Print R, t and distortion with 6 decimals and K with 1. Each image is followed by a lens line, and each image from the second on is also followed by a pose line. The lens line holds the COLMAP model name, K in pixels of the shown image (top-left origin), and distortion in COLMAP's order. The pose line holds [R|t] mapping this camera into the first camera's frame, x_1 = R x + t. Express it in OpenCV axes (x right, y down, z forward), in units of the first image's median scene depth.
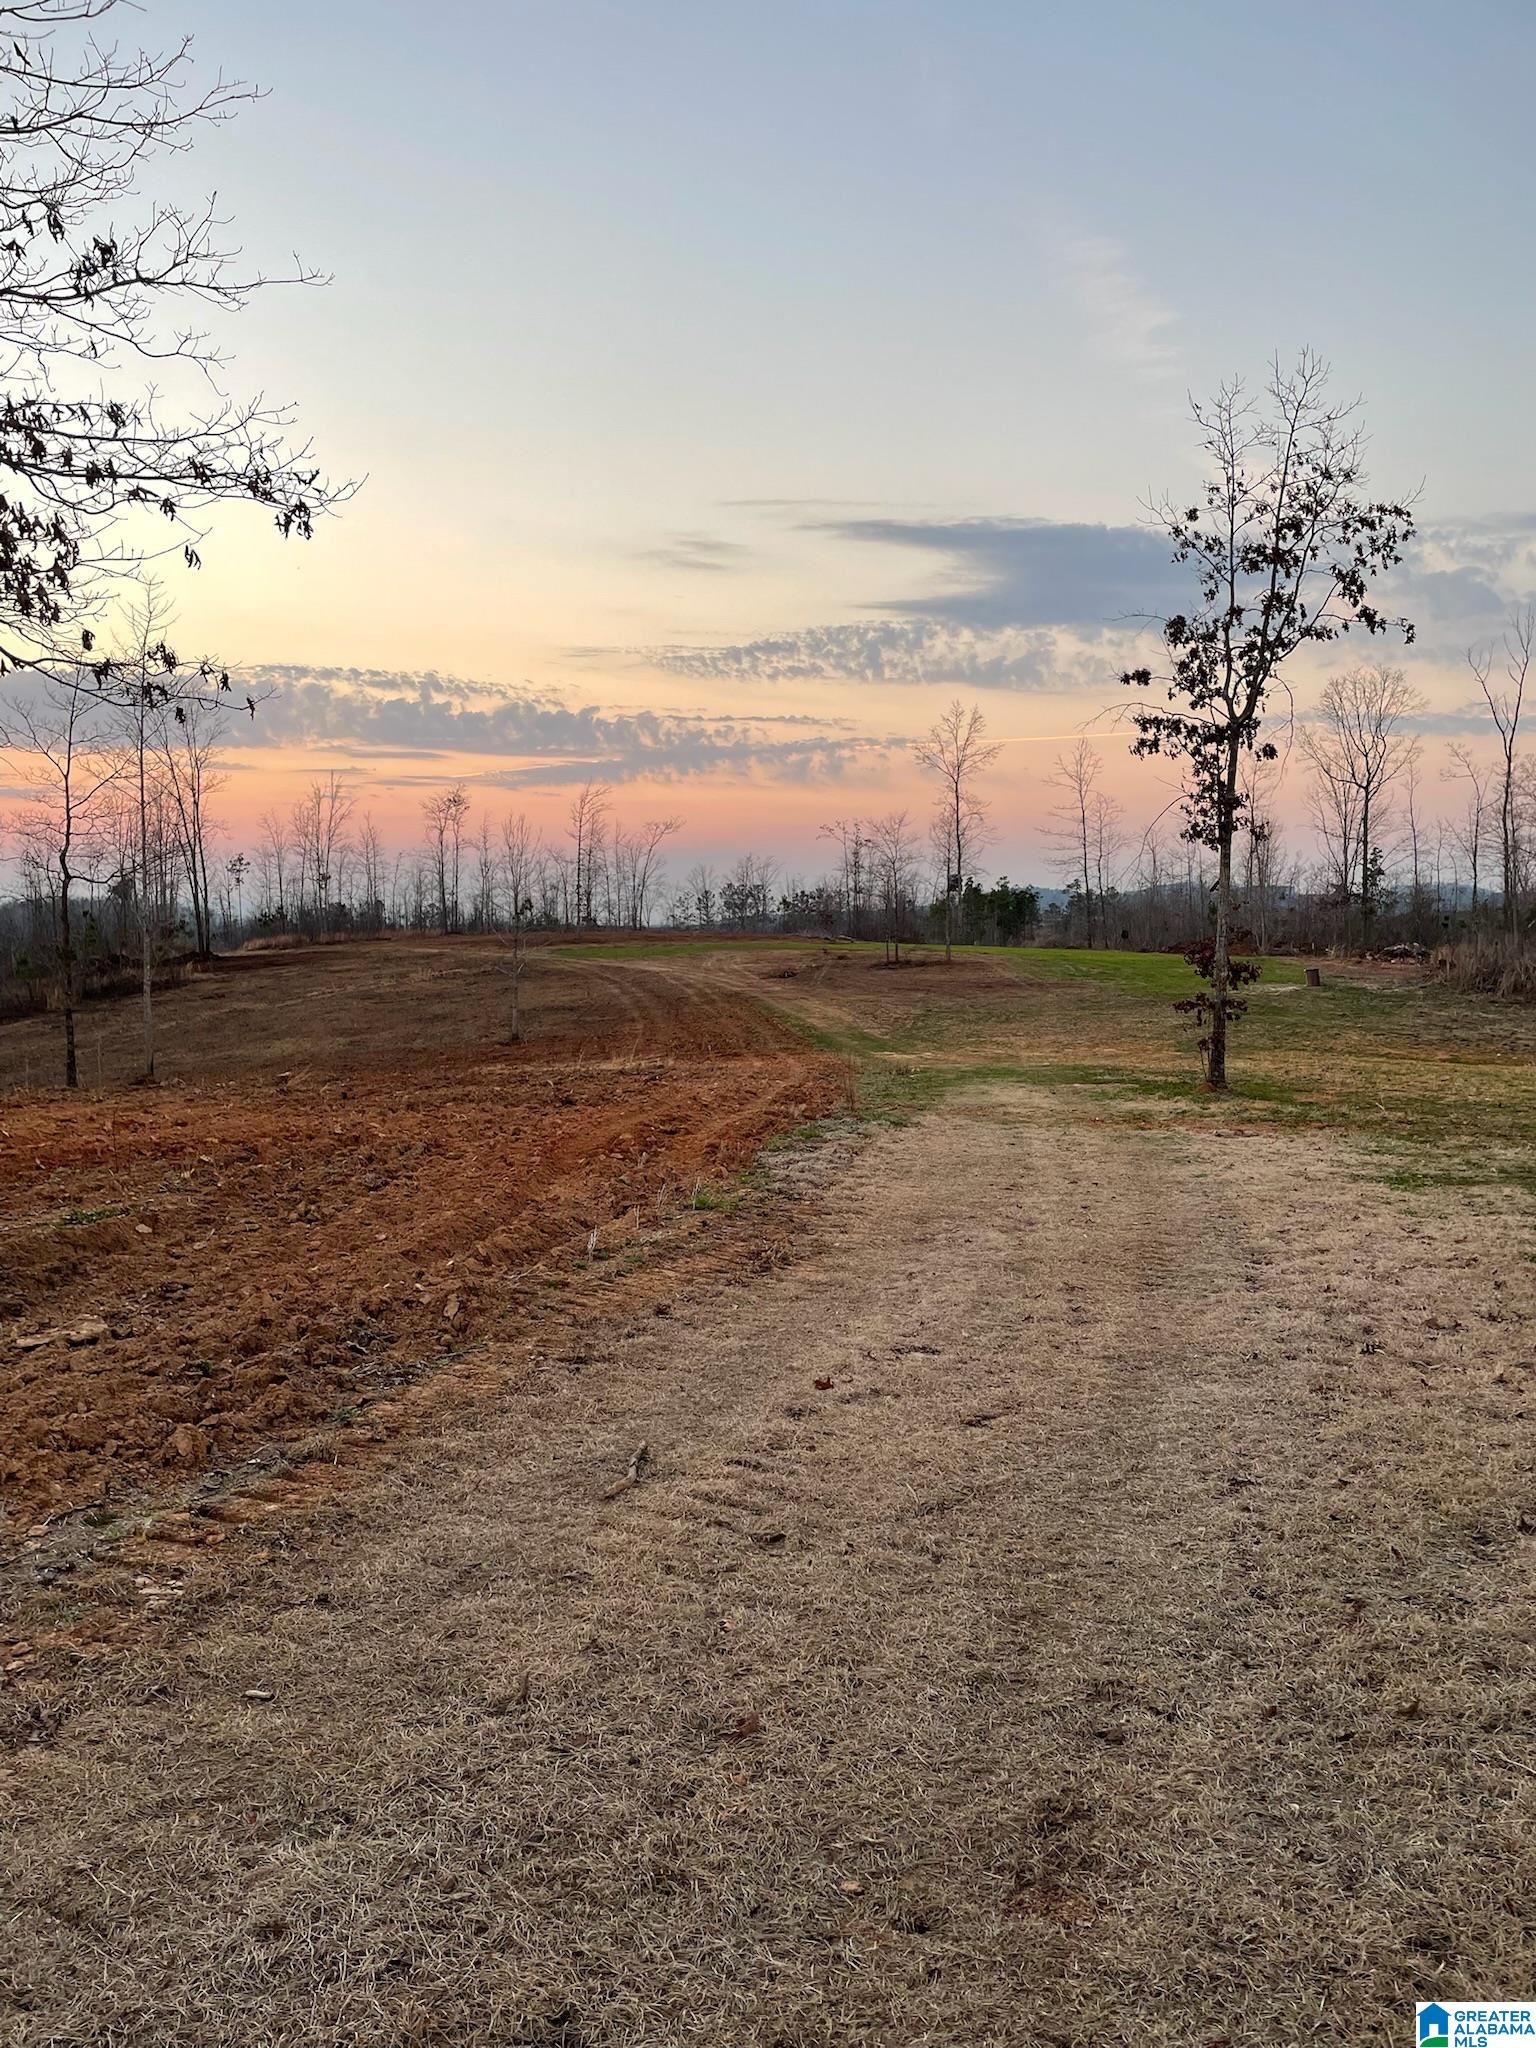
lens RADIAL K [[1438.4, 0, 768.0], [0, 1438.4, 1024.0], [0, 0, 1]] dist [0.000945, 0.000840]
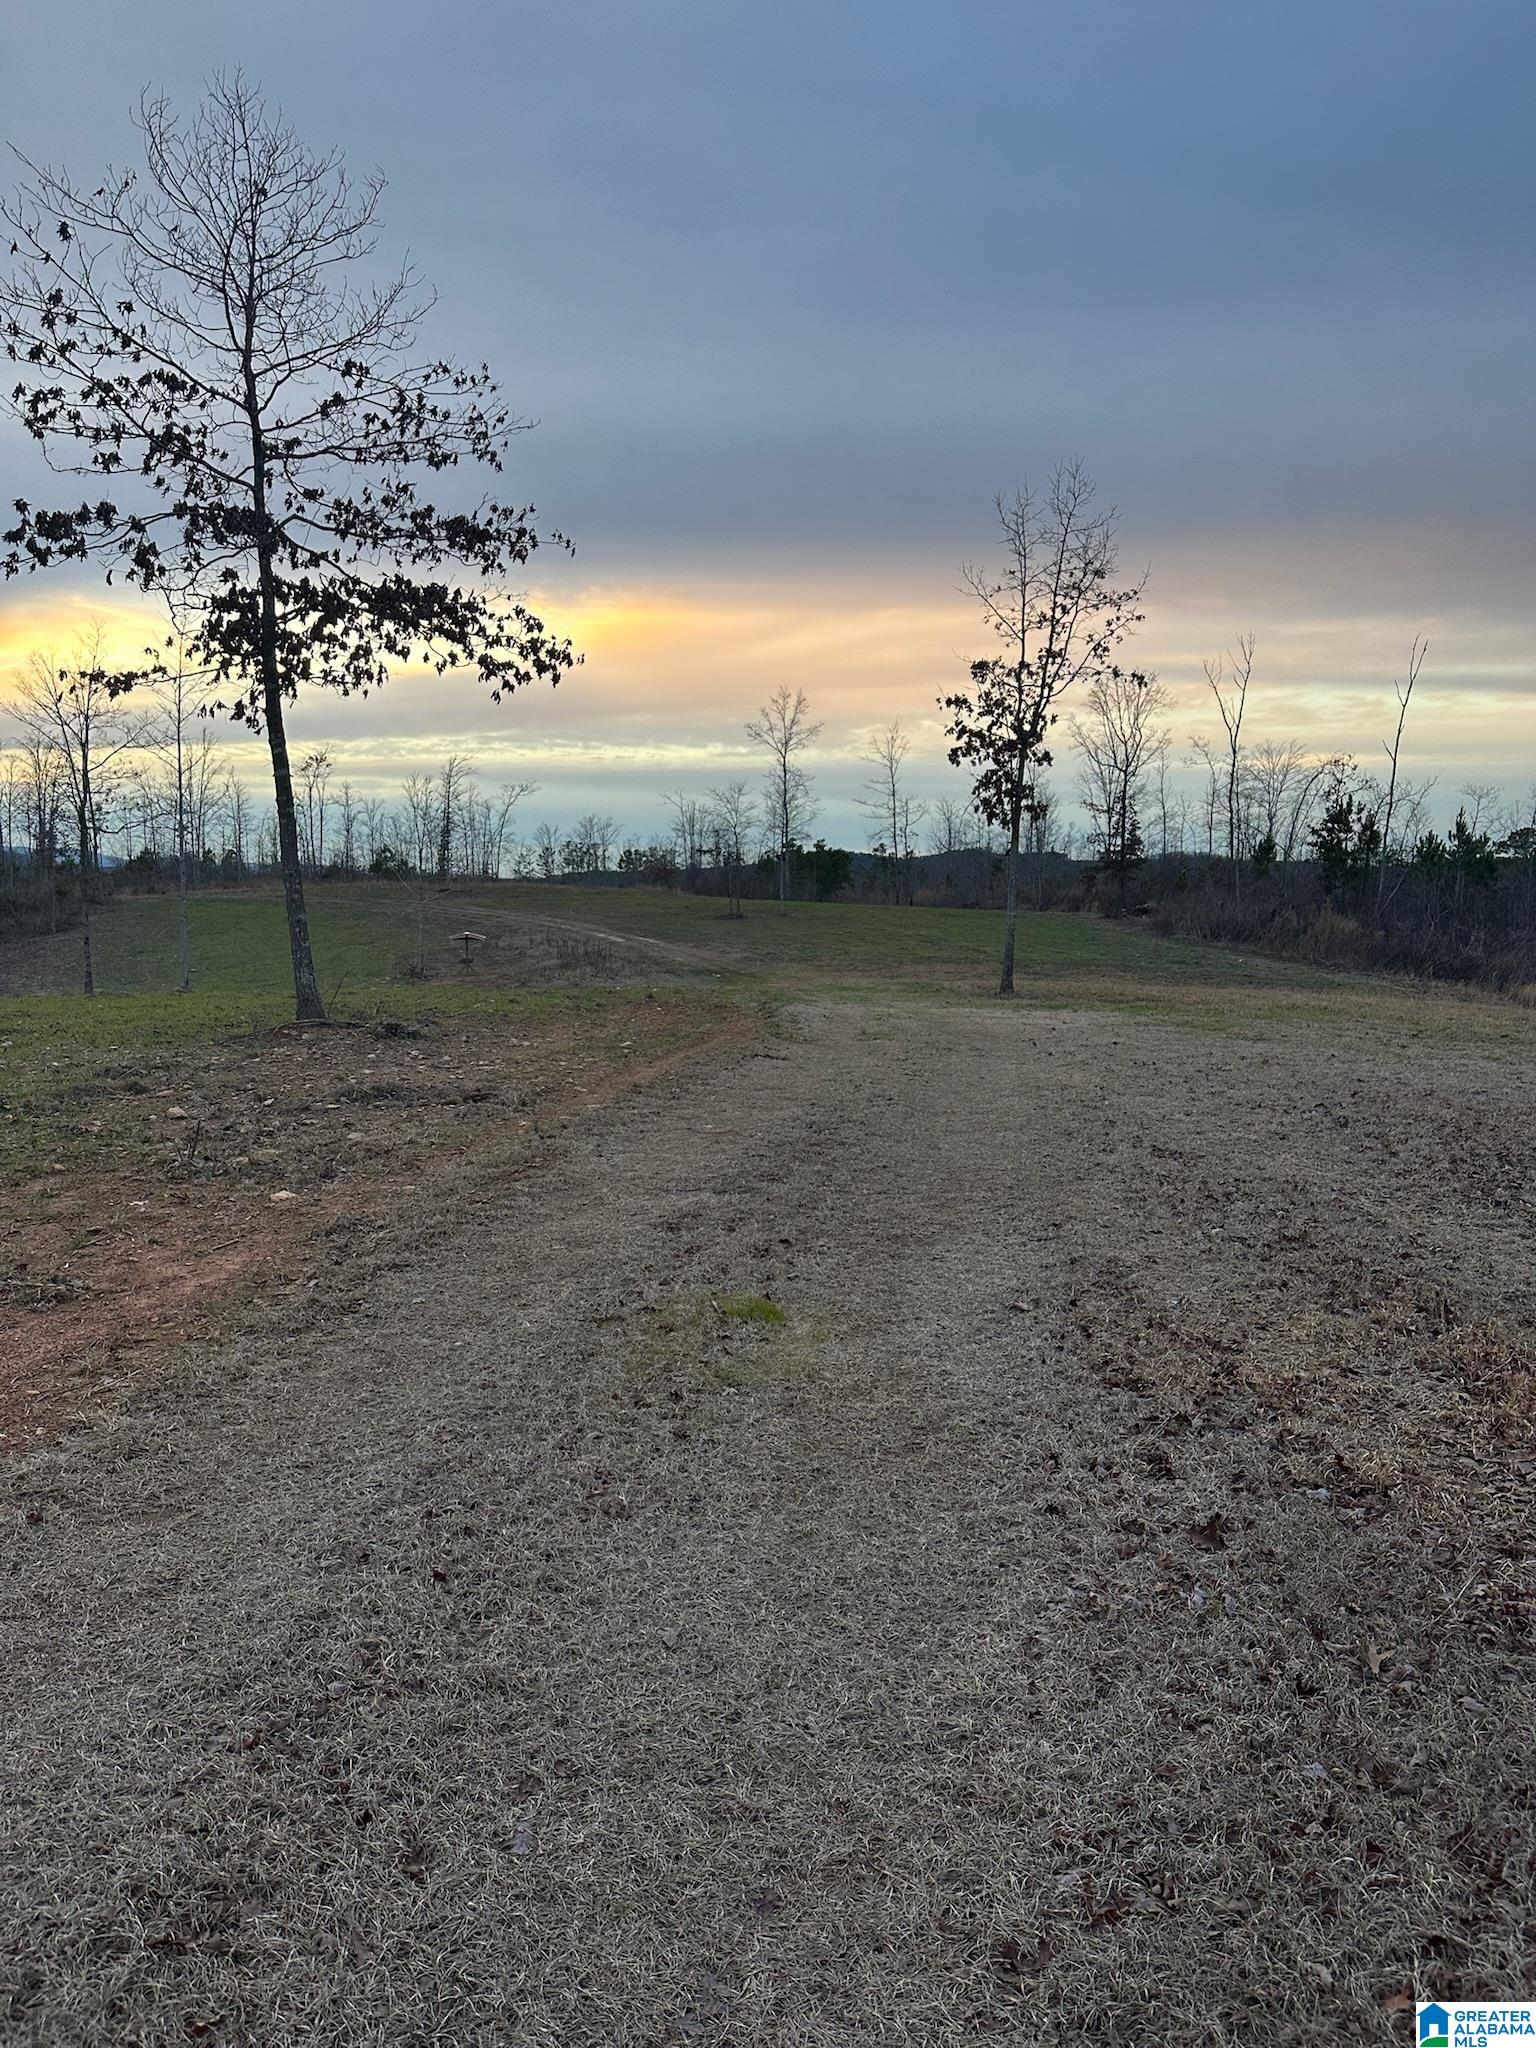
lens RADIAL K [[1424.5, 0, 768.0], [0, 1424.5, 1024.0], [0, 0, 1]] dist [0.046453, 0.000129]
pose [[0.989763, -0.000910, 0.142720, -0.045030], [-0.003616, 0.999499, 0.031452, 0.008636], [-0.142677, -0.031646, 0.989263, -0.130710]]
